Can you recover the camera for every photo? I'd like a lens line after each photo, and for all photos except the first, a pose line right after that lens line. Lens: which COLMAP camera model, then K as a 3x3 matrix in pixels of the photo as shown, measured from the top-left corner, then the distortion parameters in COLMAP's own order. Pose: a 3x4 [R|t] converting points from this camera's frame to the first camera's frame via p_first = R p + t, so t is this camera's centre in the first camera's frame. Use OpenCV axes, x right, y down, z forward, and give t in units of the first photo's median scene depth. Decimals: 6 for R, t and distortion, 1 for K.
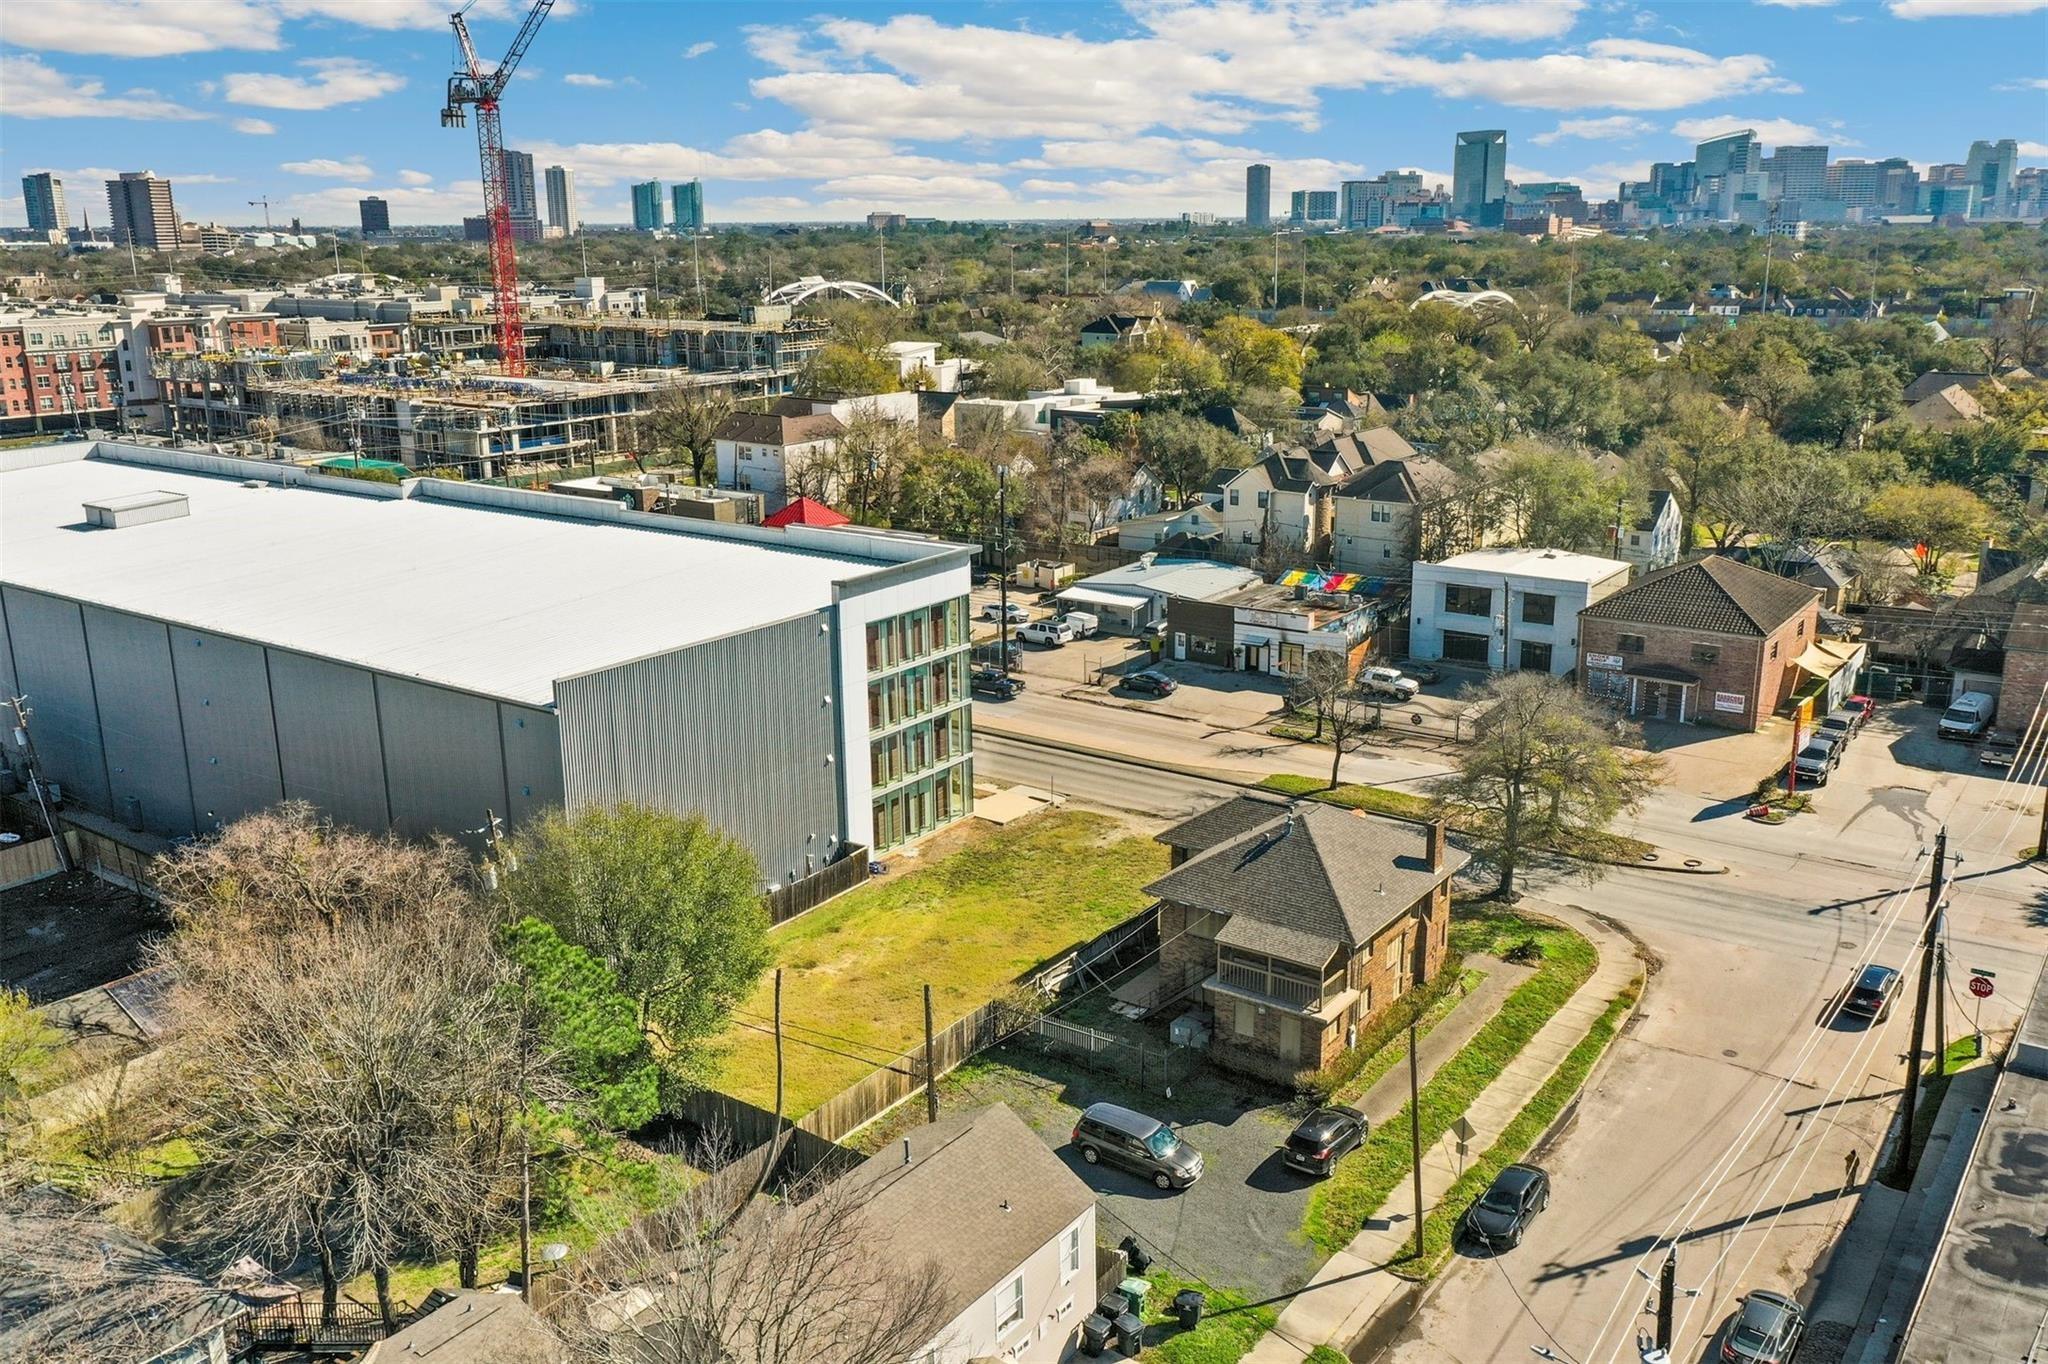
lens RADIAL K [[1711.9, 0, 989.1], [0, 1711.9, 682.6], [0, 0, 1]] dist [0.009104, 0.002784]
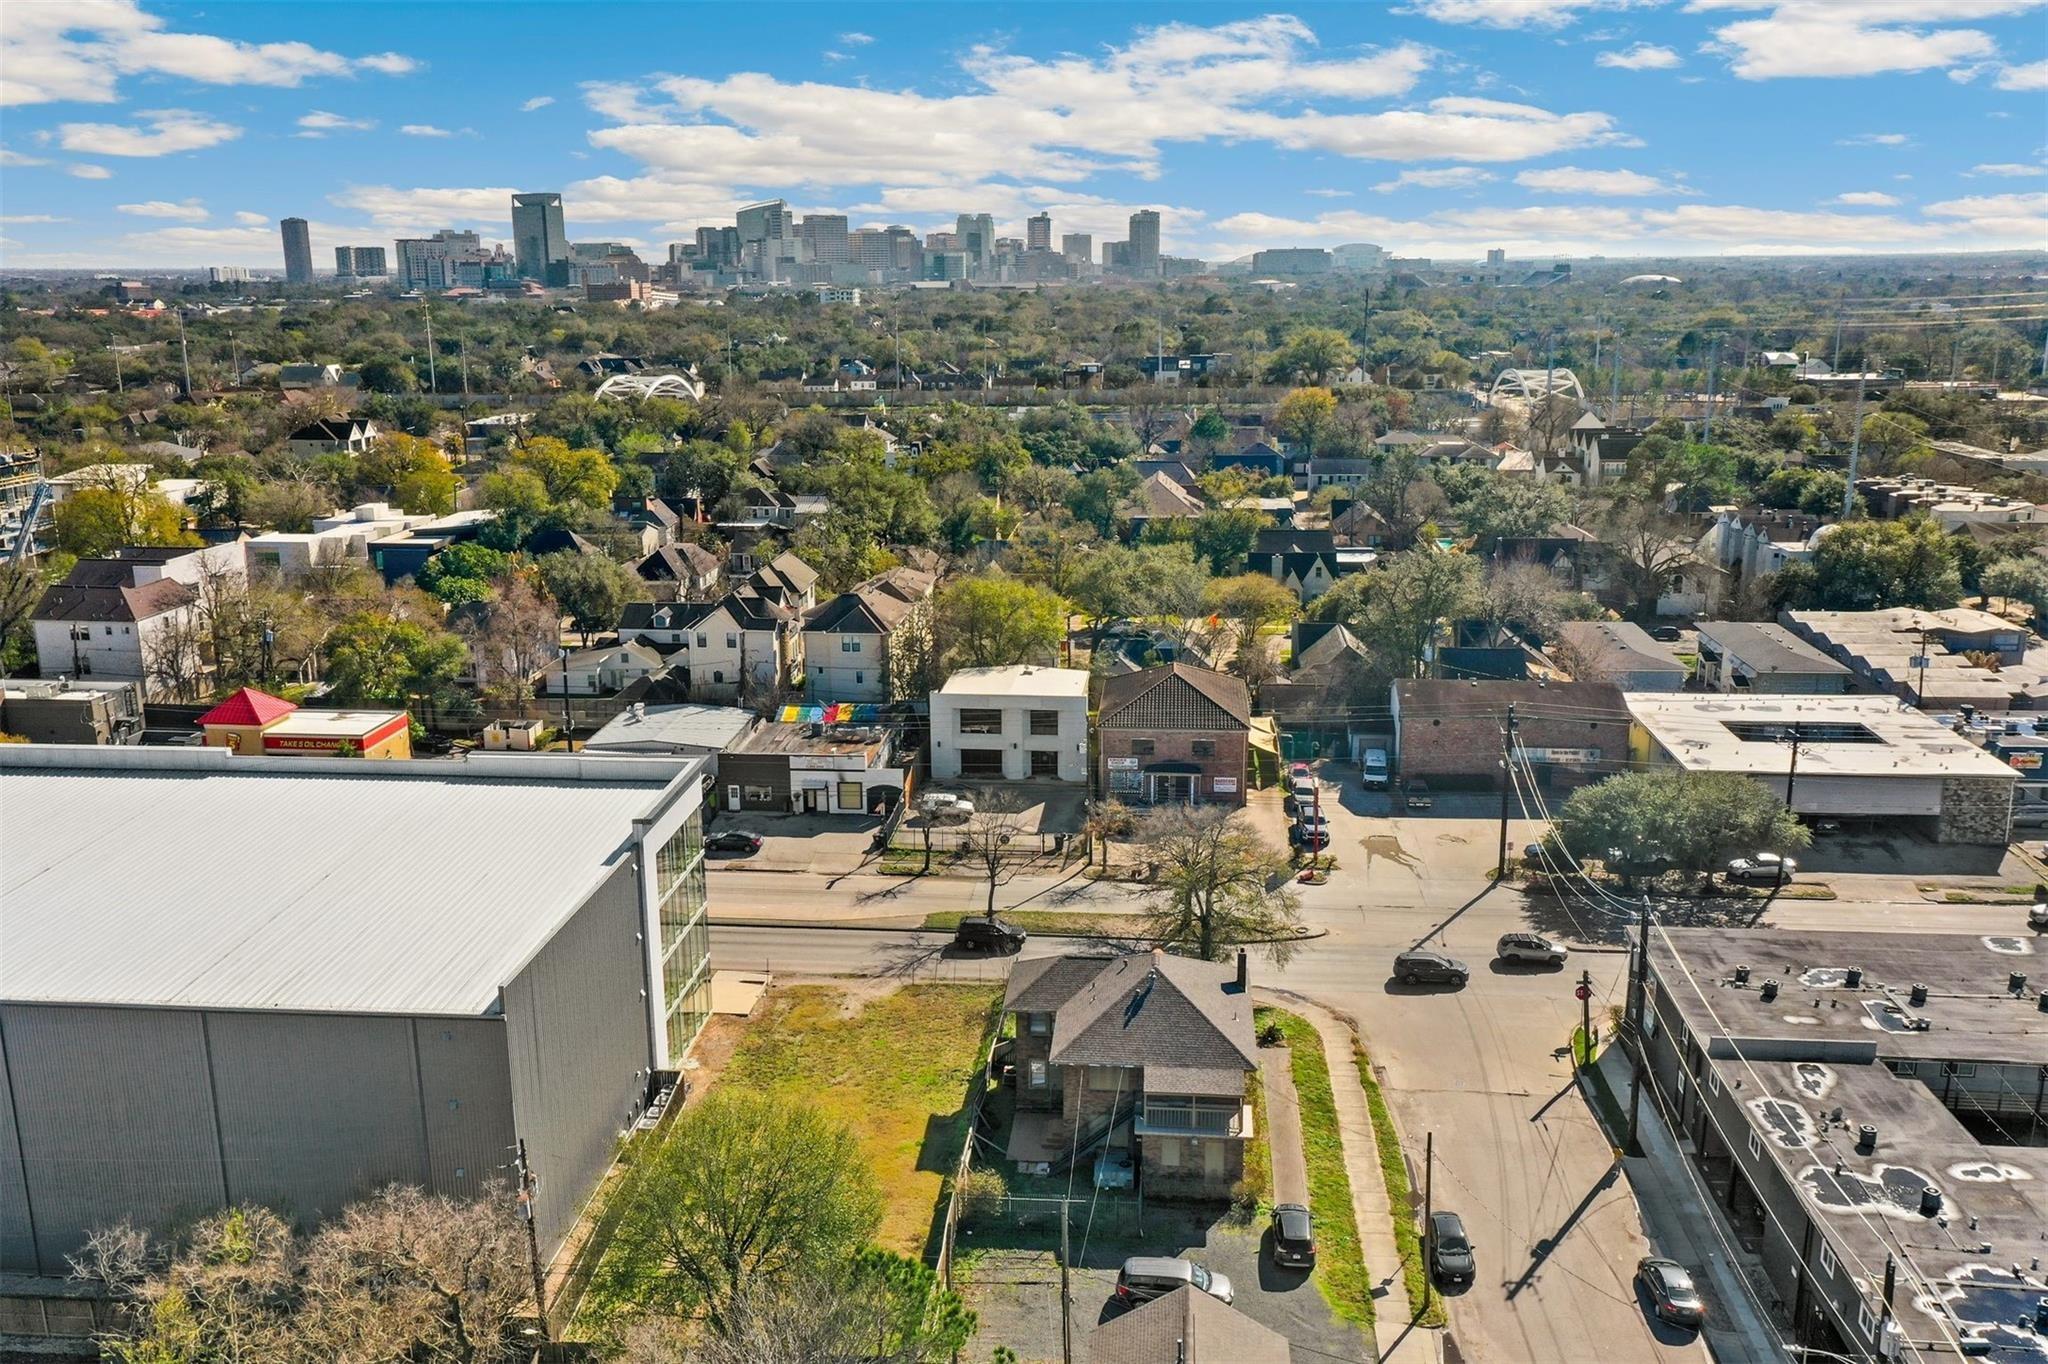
lens RADIAL K [[1711.9, 0, 989.1], [0, 1711.9, 682.6], [0, 0, 1]] dist [0.009104, 0.002784]
pose [[0.858485, -0.120046, 0.498590, -0.287812], [0.133246, 0.991040, 0.009187, -0.085866], [-0.495226, 0.058549, 0.866789, 0.012087]]
